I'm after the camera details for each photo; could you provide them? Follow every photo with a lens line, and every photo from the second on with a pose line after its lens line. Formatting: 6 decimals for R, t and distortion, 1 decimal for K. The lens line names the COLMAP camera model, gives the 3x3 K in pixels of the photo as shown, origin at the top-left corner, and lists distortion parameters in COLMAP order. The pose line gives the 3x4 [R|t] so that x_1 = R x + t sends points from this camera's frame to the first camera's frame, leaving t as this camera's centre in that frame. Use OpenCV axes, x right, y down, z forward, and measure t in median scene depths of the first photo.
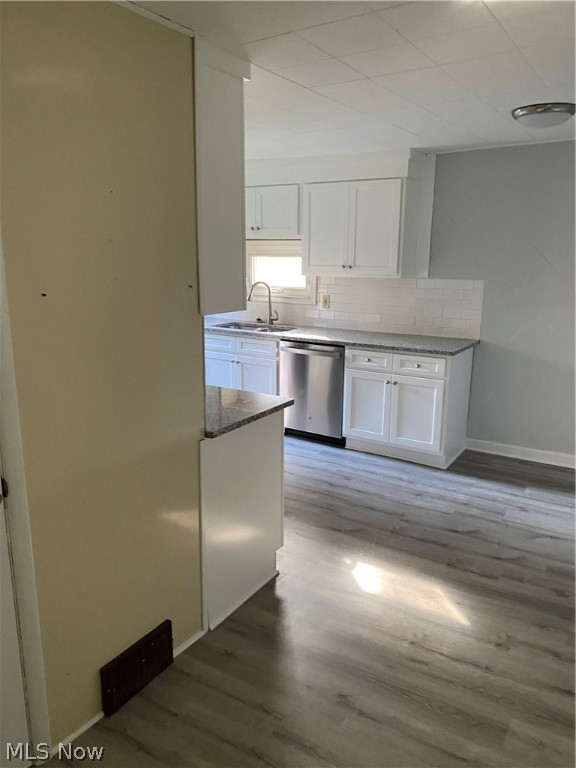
lens RADIAL K [[576.8, 0, 285.6], [0, 576.8, 384.8], [0, 0, 1]] dist [0.009794, -0.041277]
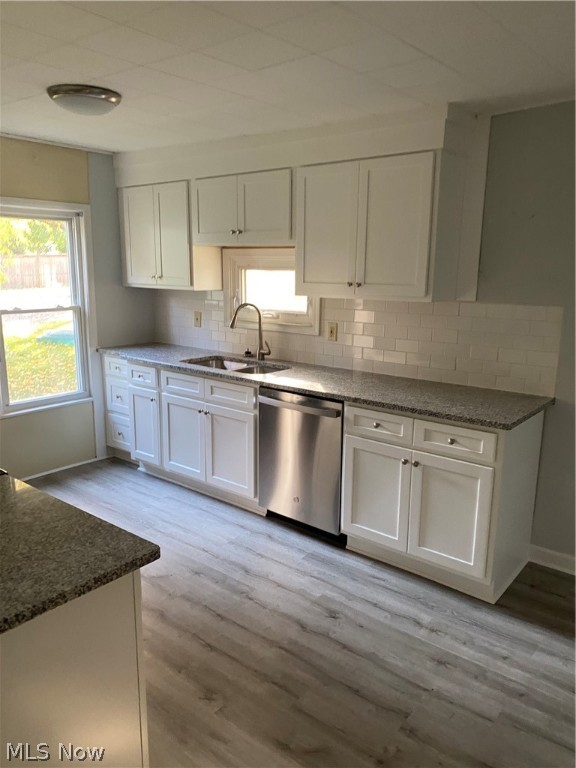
lens RADIAL K [[576.8, 0, 287.1], [0, 576.8, 379.2], [0, 0, 1]] dist [0.009794, -0.041277]
pose [[0.992866, 0.028224, -0.115847, 0.115005], [-0.032316, 0.998913, -0.033603, -0.069204], [0.114772, 0.037107, 0.992699, 0.329160]]
